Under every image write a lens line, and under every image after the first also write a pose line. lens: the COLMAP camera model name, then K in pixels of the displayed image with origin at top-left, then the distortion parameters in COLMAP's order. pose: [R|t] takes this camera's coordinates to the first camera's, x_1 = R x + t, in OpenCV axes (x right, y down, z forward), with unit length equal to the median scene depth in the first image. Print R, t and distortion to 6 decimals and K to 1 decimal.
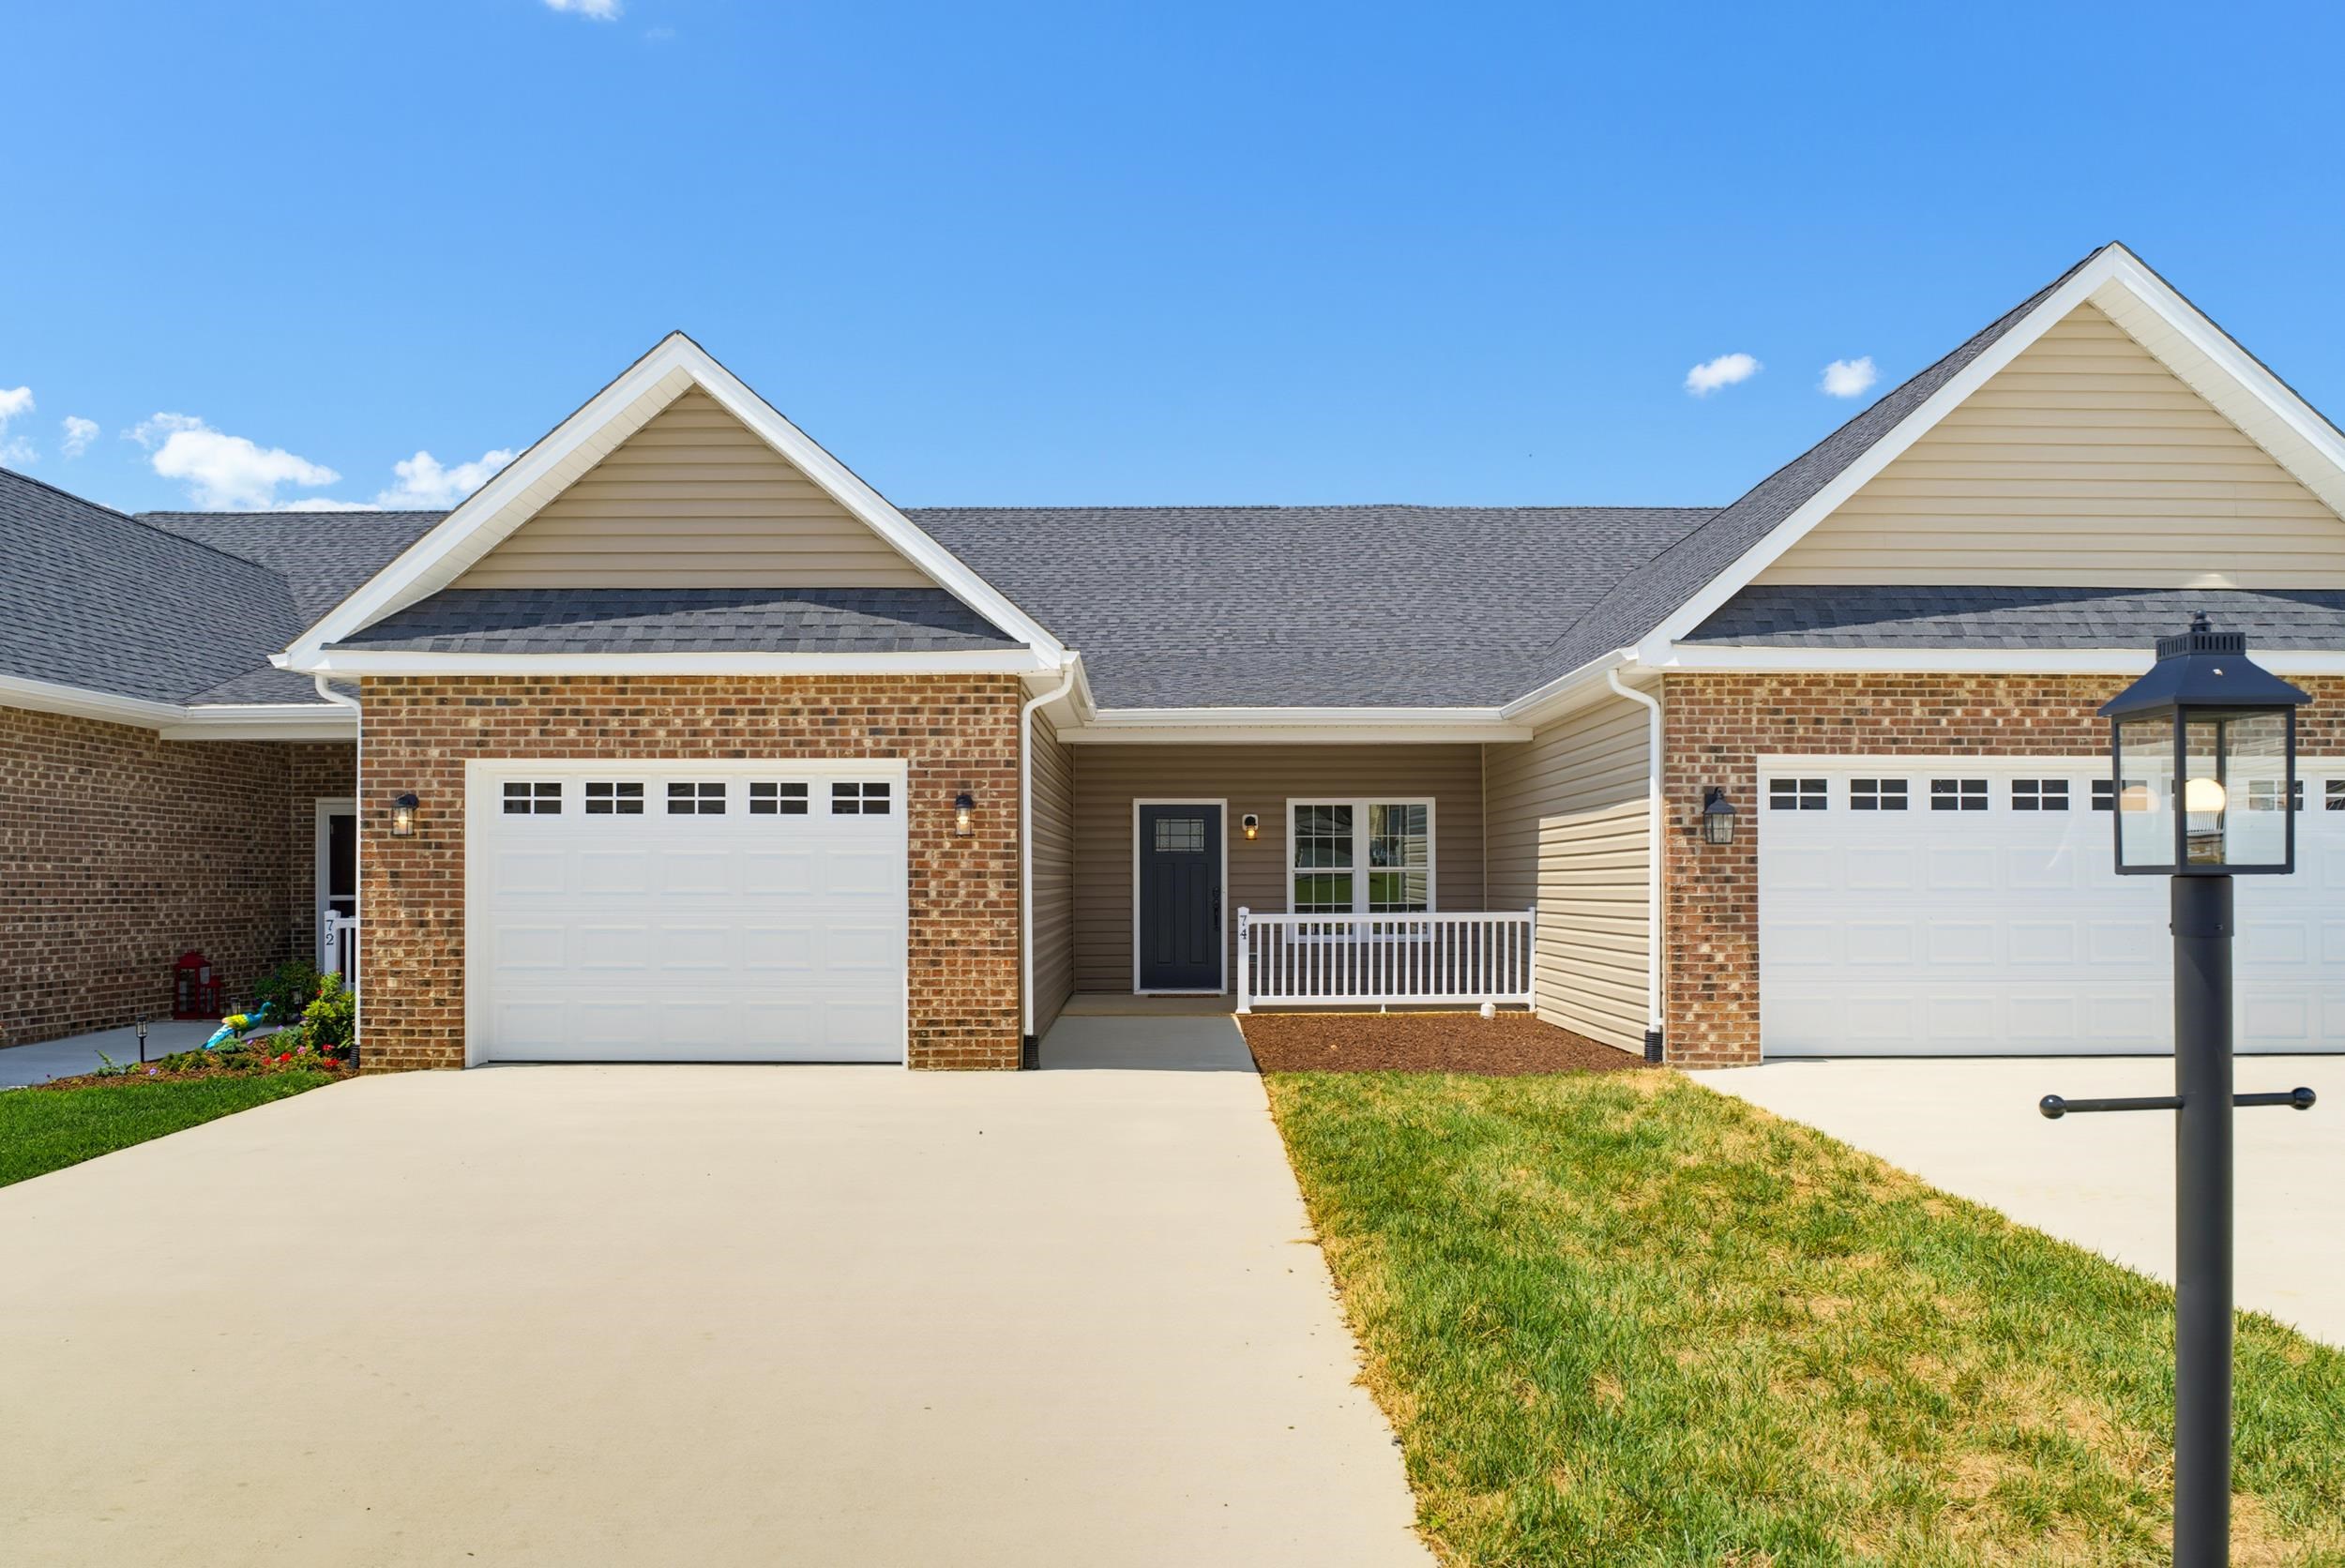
lens RADIAL K [[1629.9, 0, 1169.6], [0, 1629.9, 824.3], [0, 0, 1]] dist [-0.025212, 0.001254]
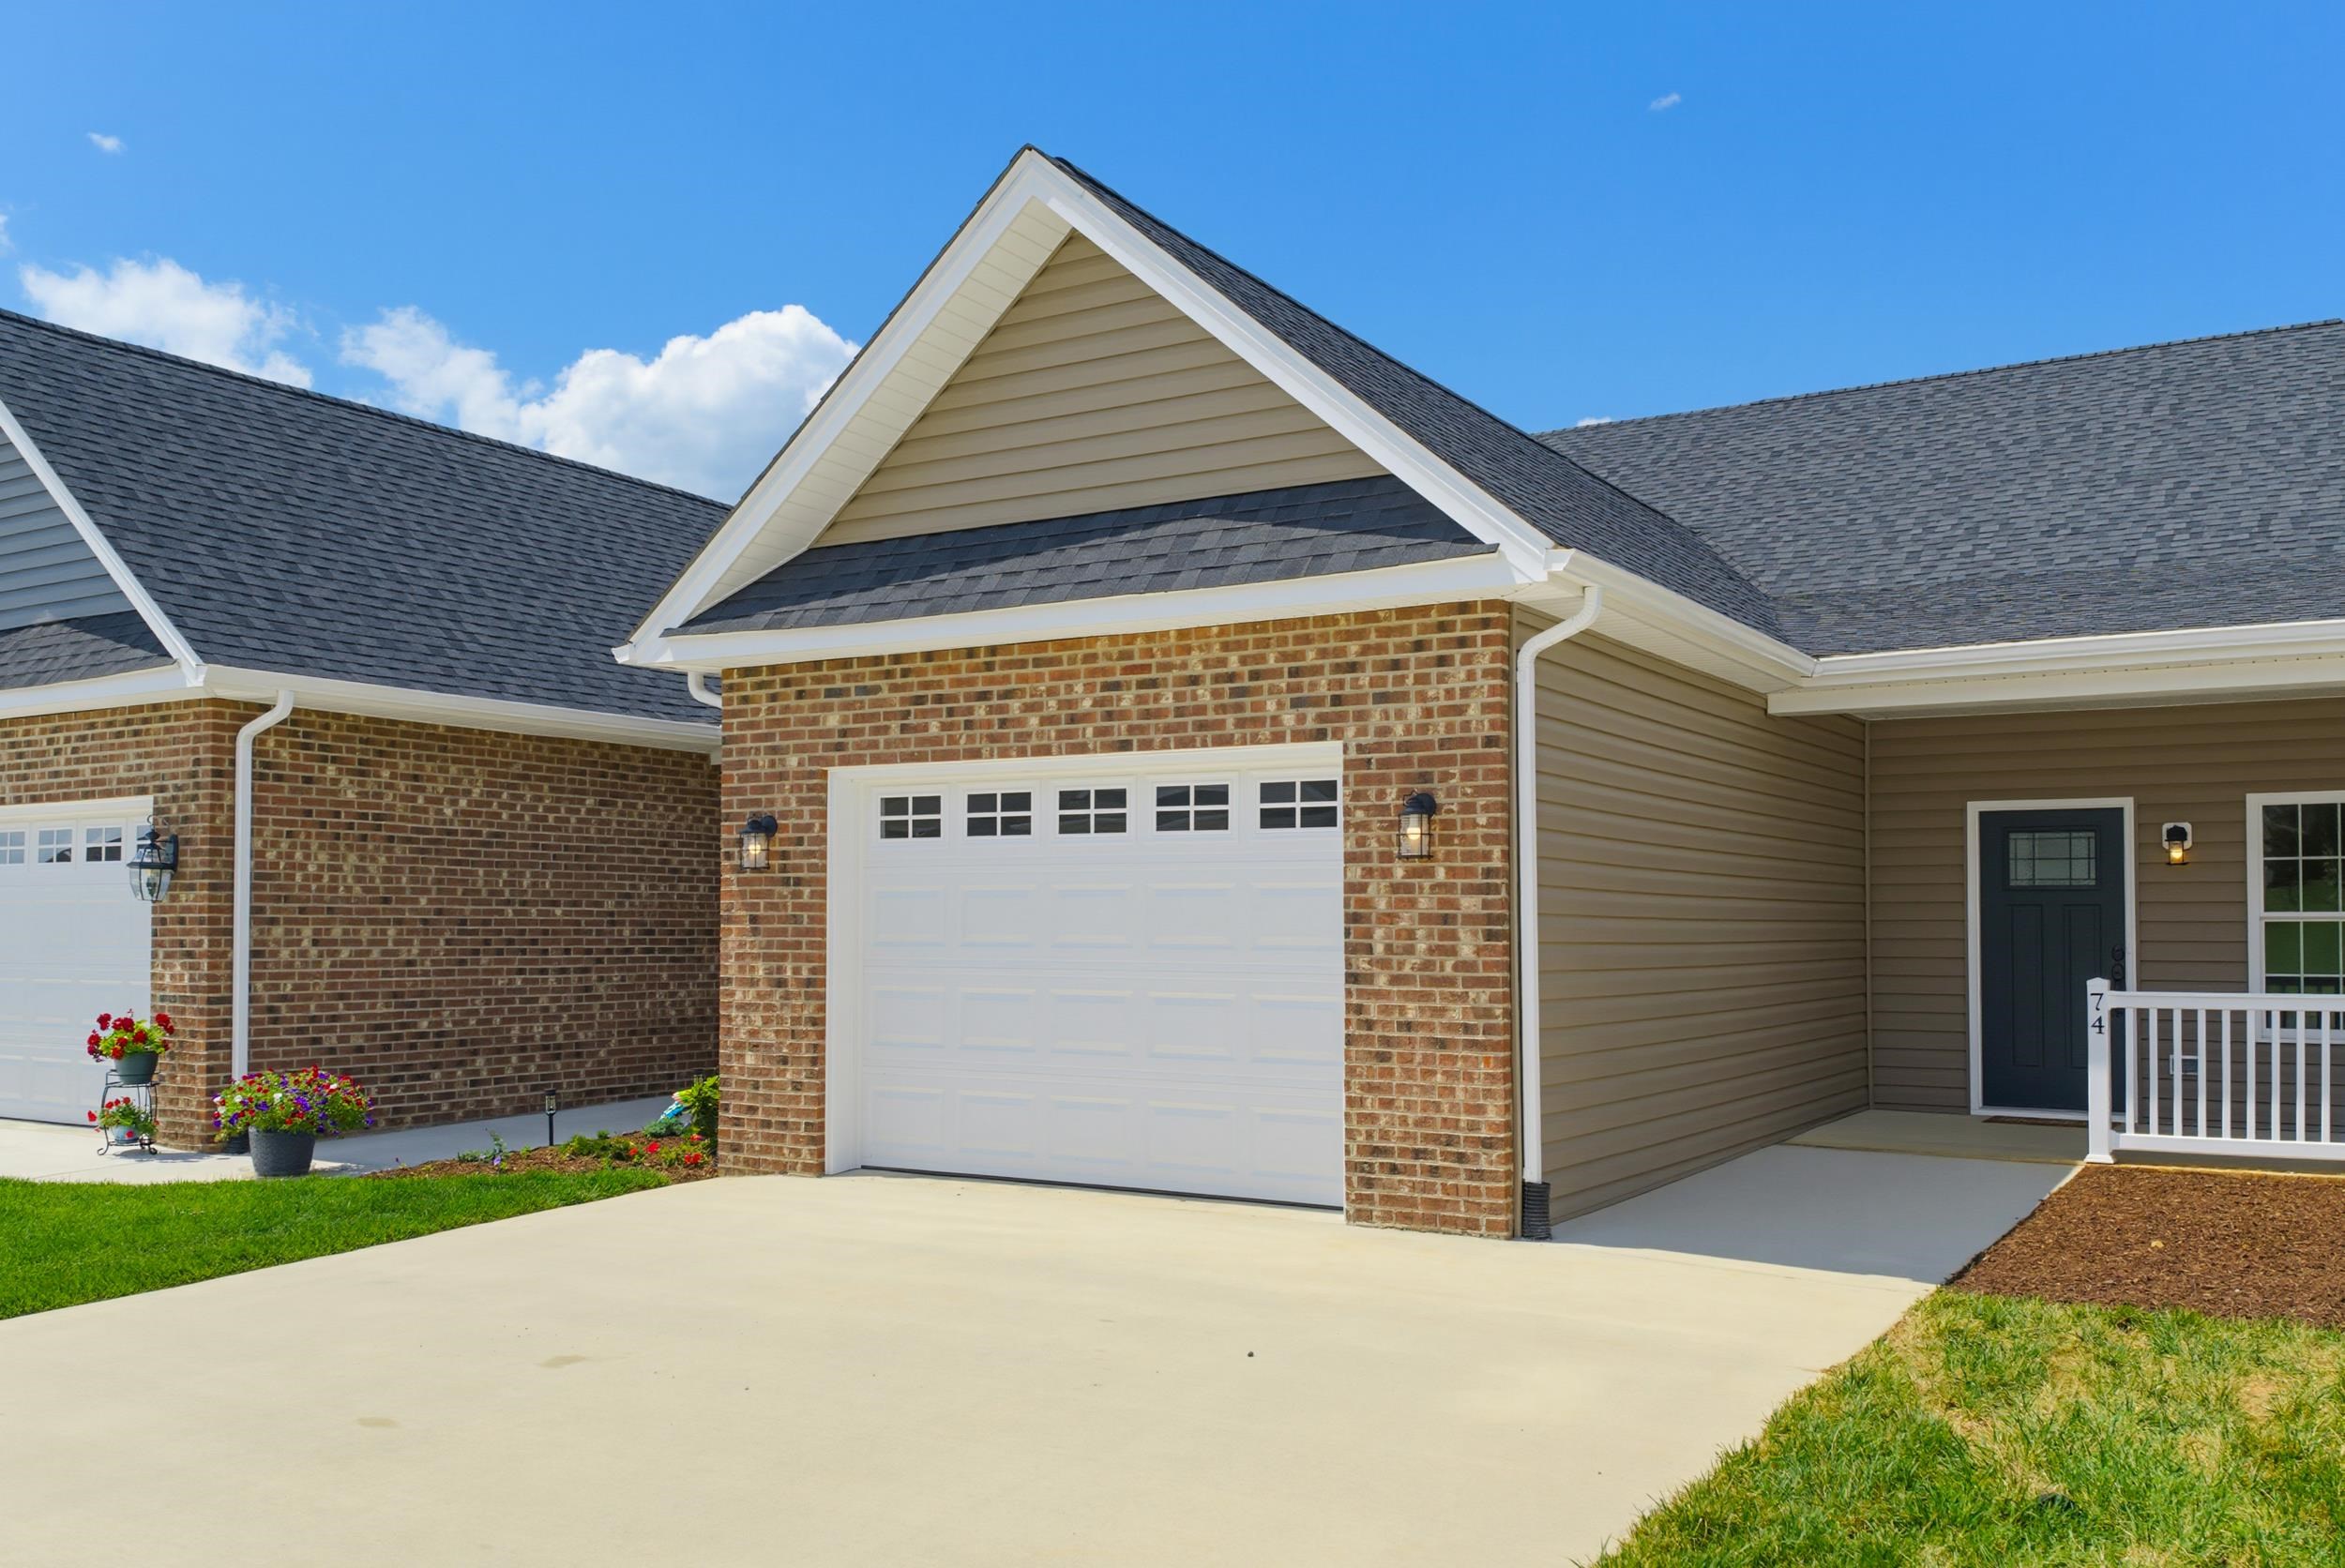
lens RADIAL K [[2006.7, 0, 1161.2], [0, 2006.7, 823.1], [0, 0, 1]] dist [0.098162, -0.168405]
pose [[0.848393, -0.024847, -0.528783, 0.200973], [0.014253, 0.999608, -0.024102, 0.010834], [0.529175, 0.012912, 0.848415, 0.278268]]
